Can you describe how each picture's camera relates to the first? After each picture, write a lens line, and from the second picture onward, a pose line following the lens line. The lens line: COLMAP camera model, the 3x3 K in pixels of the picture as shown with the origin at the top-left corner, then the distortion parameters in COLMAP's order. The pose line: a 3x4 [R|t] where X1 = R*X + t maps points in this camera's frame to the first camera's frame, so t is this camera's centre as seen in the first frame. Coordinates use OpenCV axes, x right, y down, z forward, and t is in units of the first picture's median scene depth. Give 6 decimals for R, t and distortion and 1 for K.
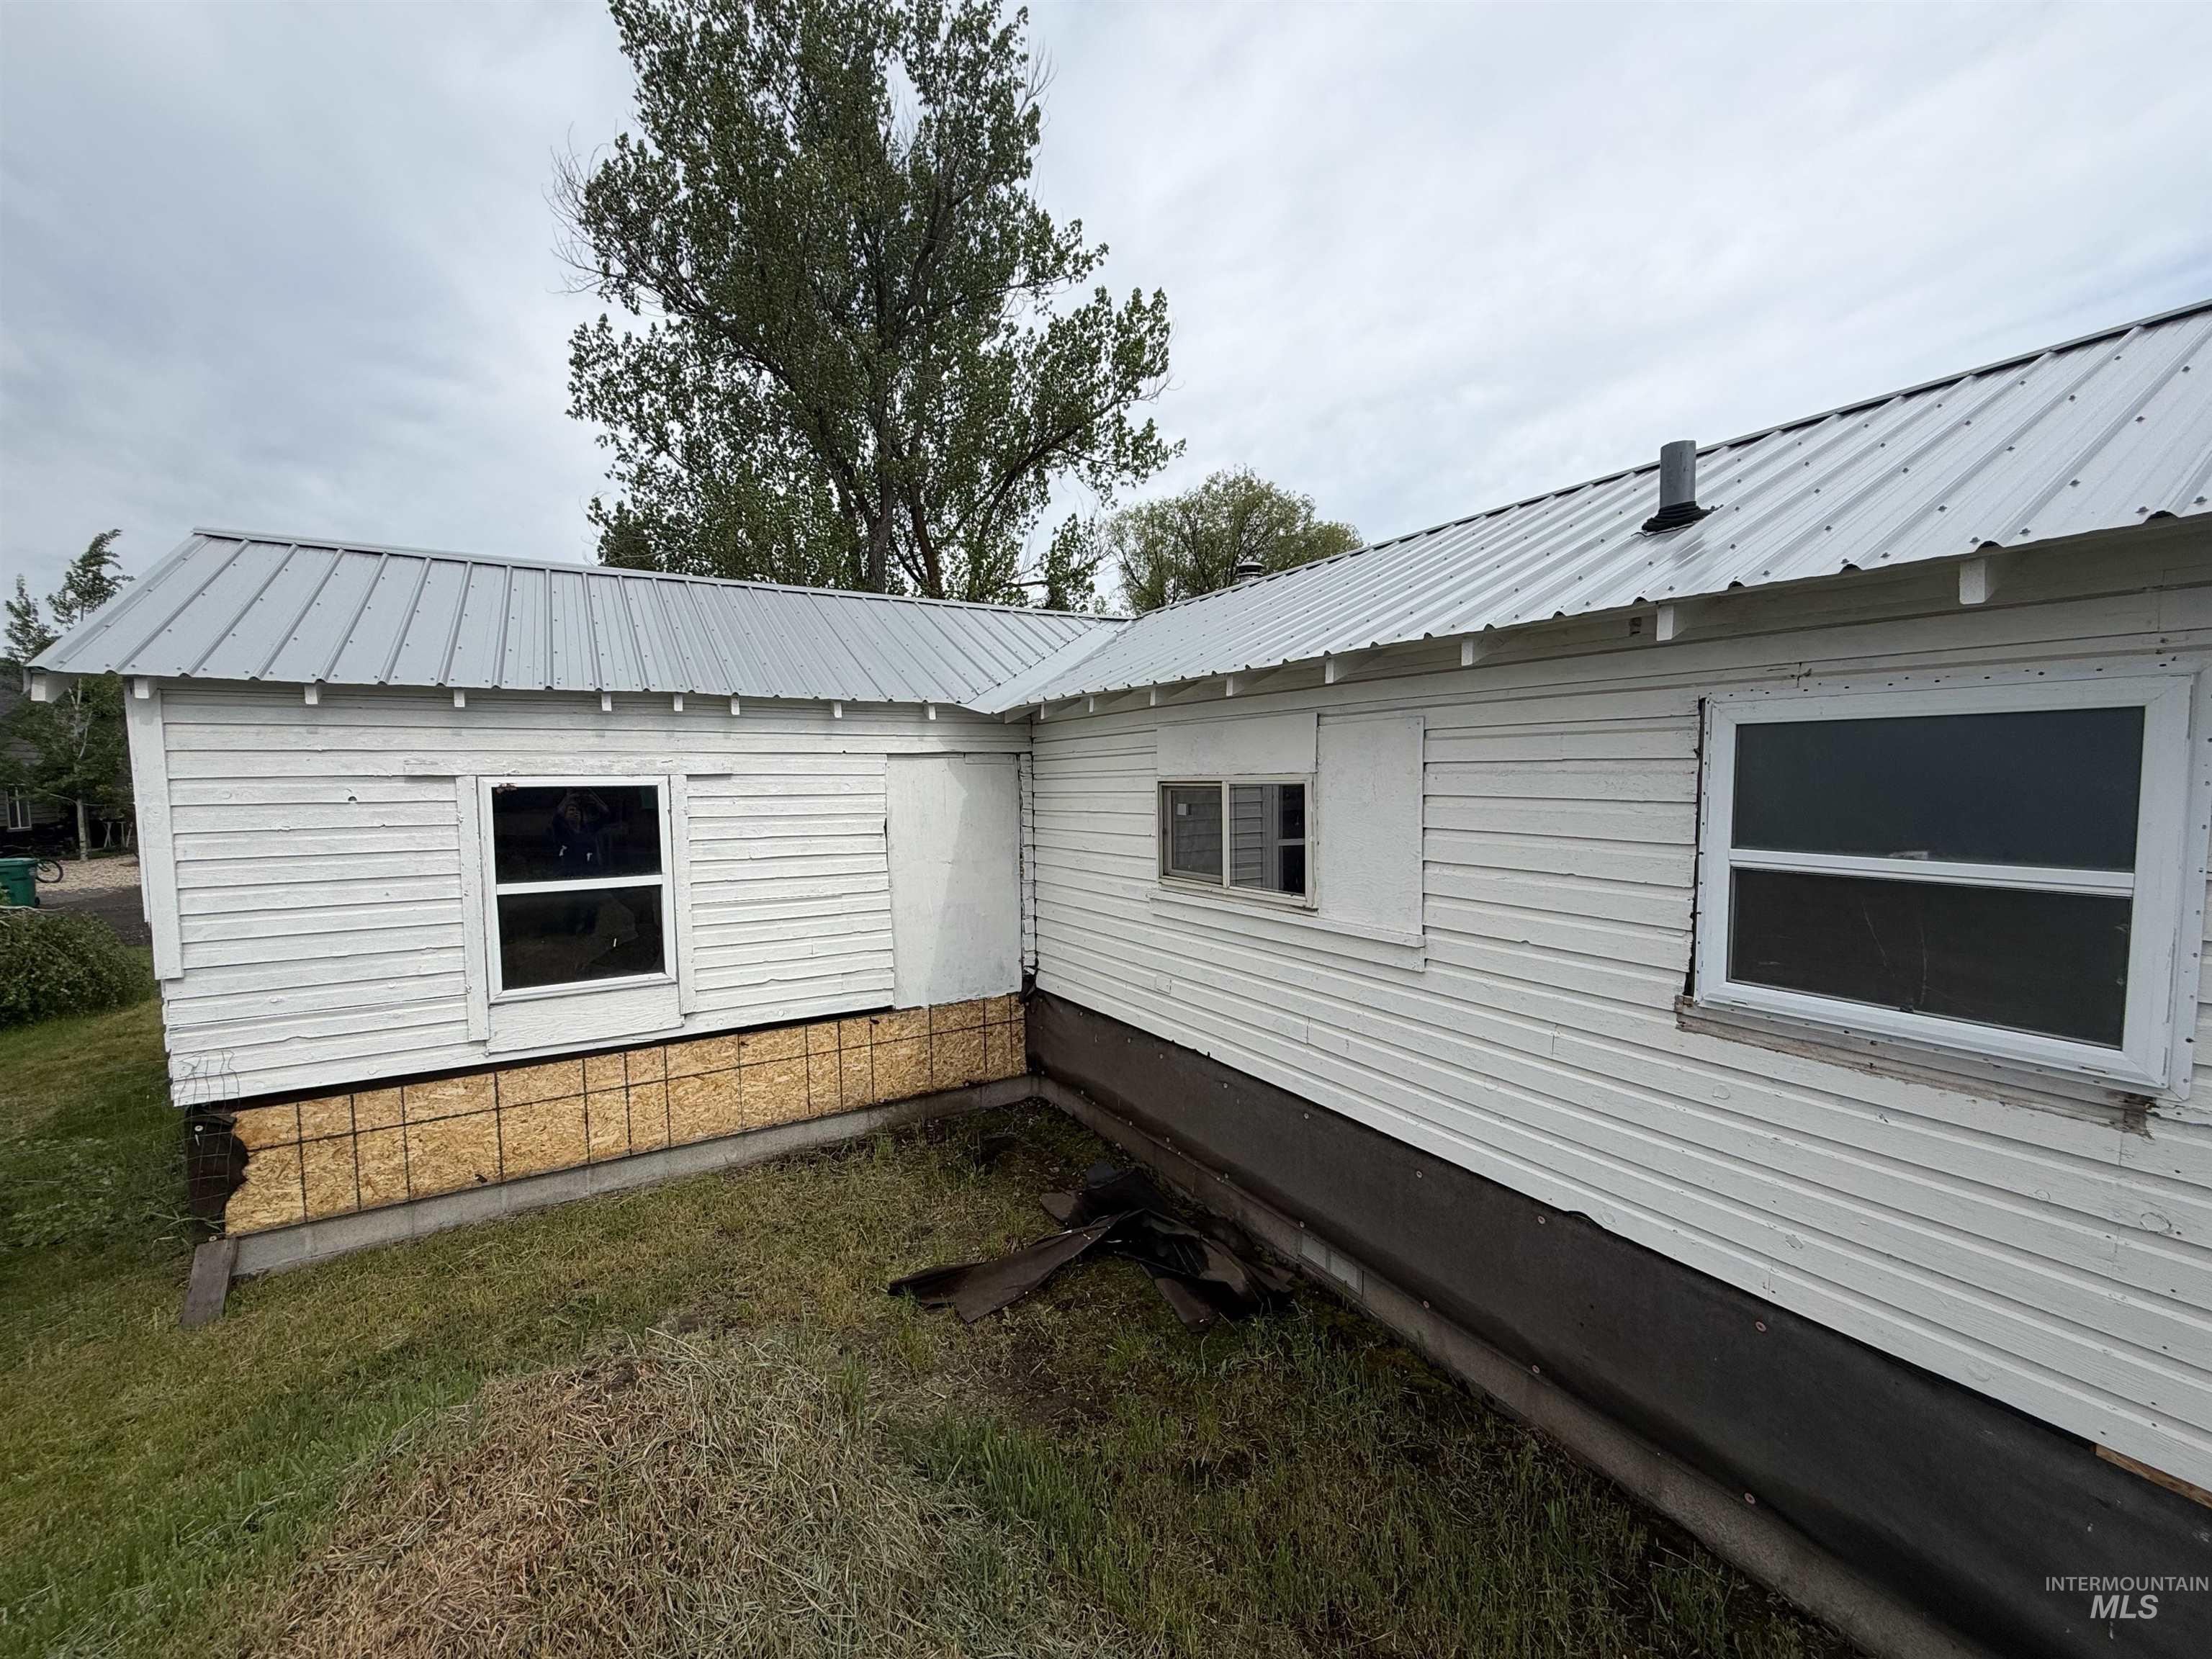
lens RADIAL K [[885.9, 0, 1102.2], [0, 885.9, 833.1], [0, 0, 1]] dist [0.000736, -0.000112]
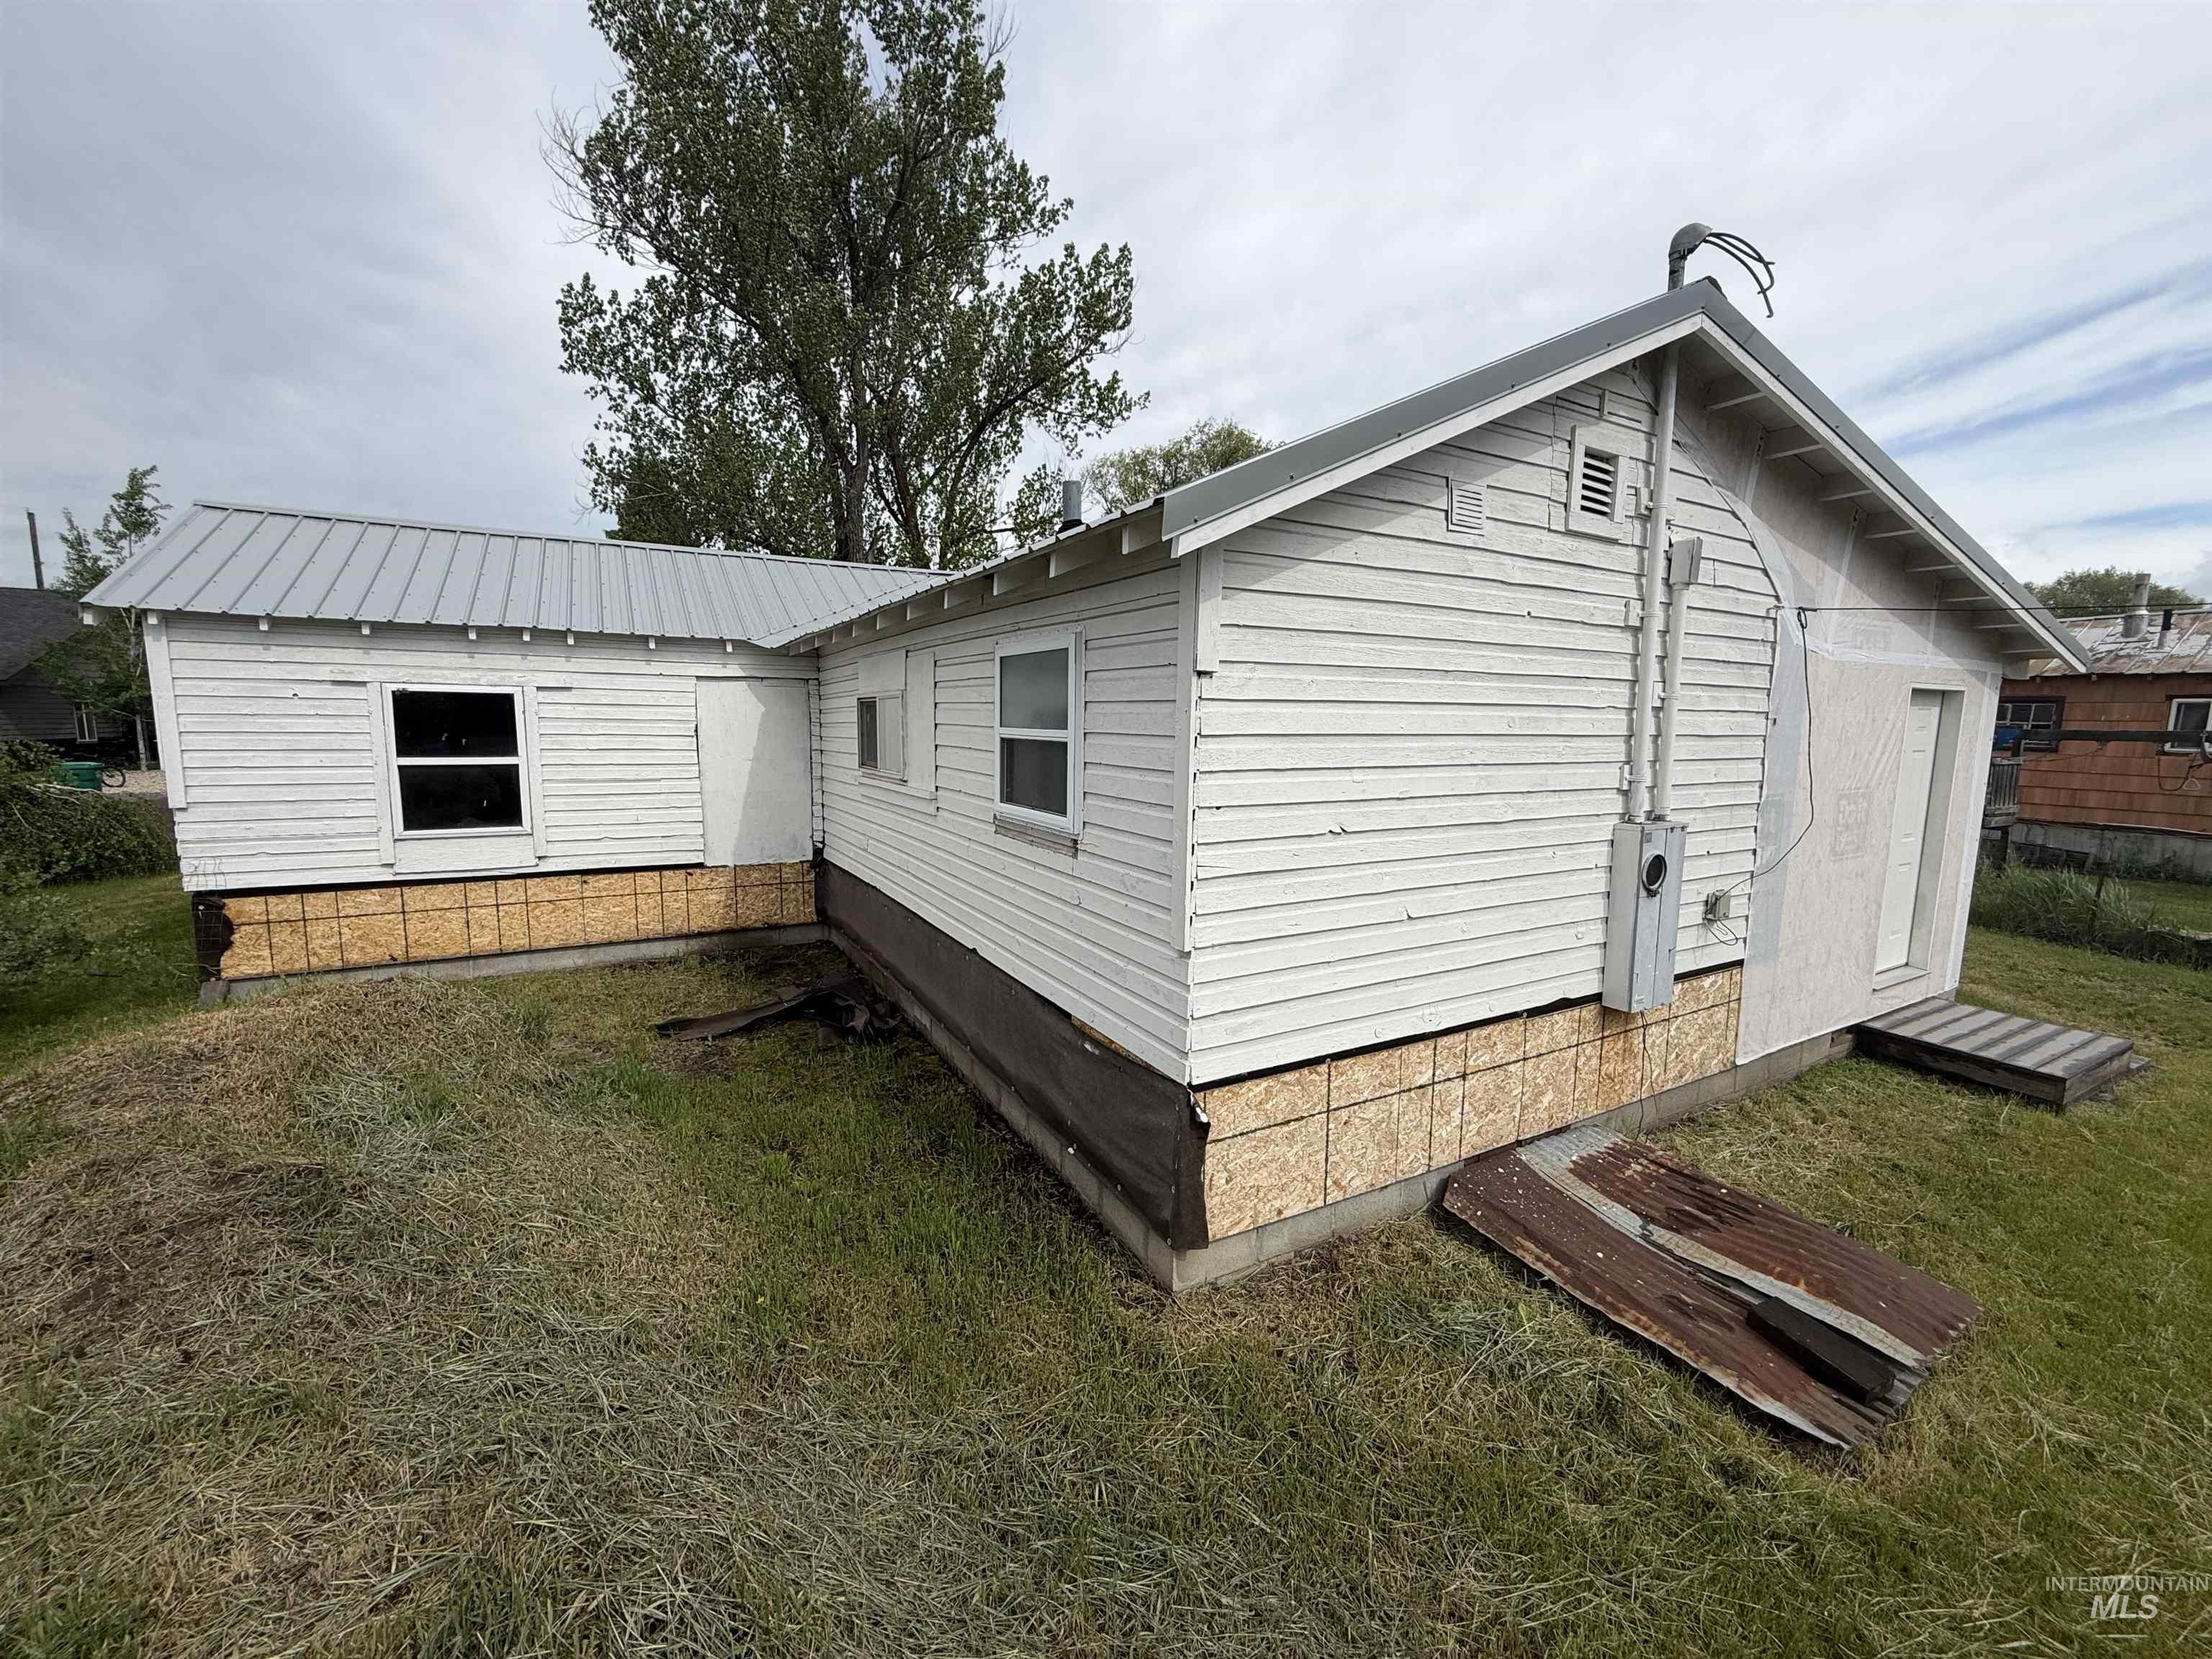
lens RADIAL K [[887.7, 0, 1099.6], [0, 887.7, 828.5], [0, 0, 1]] dist [-0.001879, 0.003462]
pose [[0.998975, 0.027317, -0.036093, 0.427266], [-0.025271, 0.998112, 0.055976, 0.050848], [0.037554, -0.055006, 0.997780, -0.342563]]
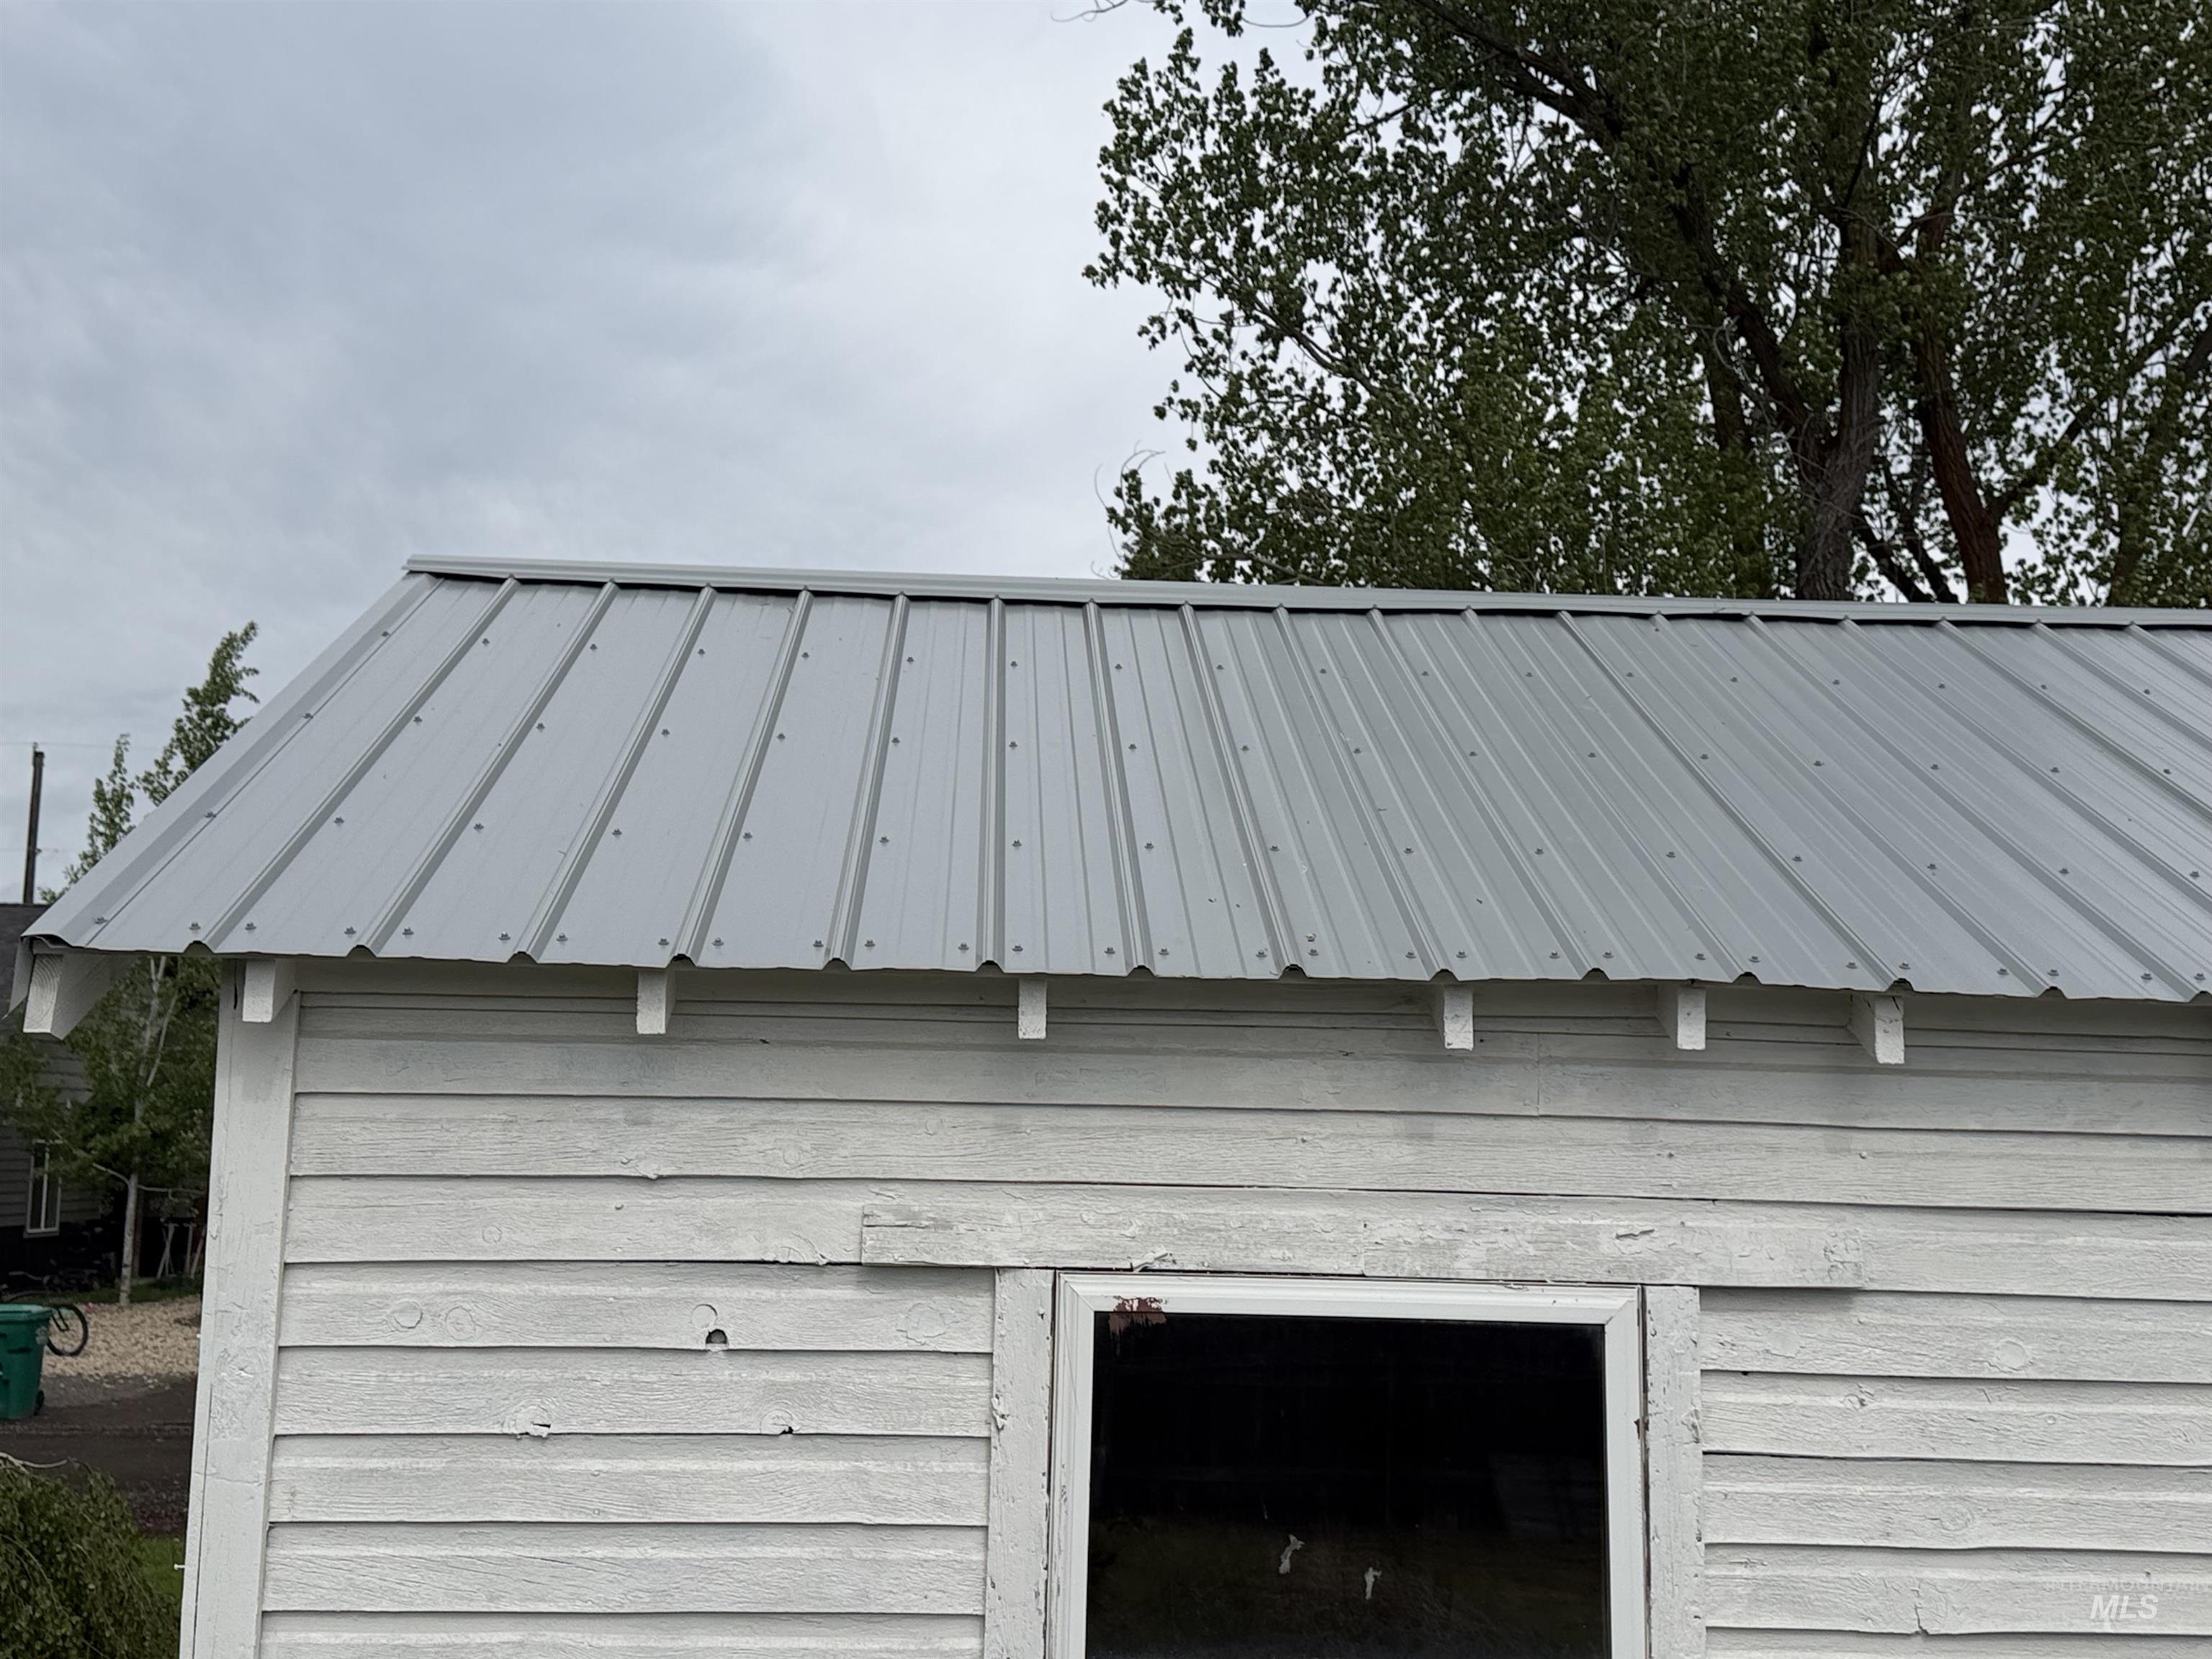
lens RADIAL K [[2437.3, 0, 1103.3], [0, 2437.3, 833.0], [0, 0, 1]] dist [0.188119, -0.362572]
pose [[0.881608, -0.032037, -0.470895, -0.241738], [-0.059669, 0.982123, -0.178530, -0.050013], [0.468196, 0.185491, 0.863936, 0.221050]]
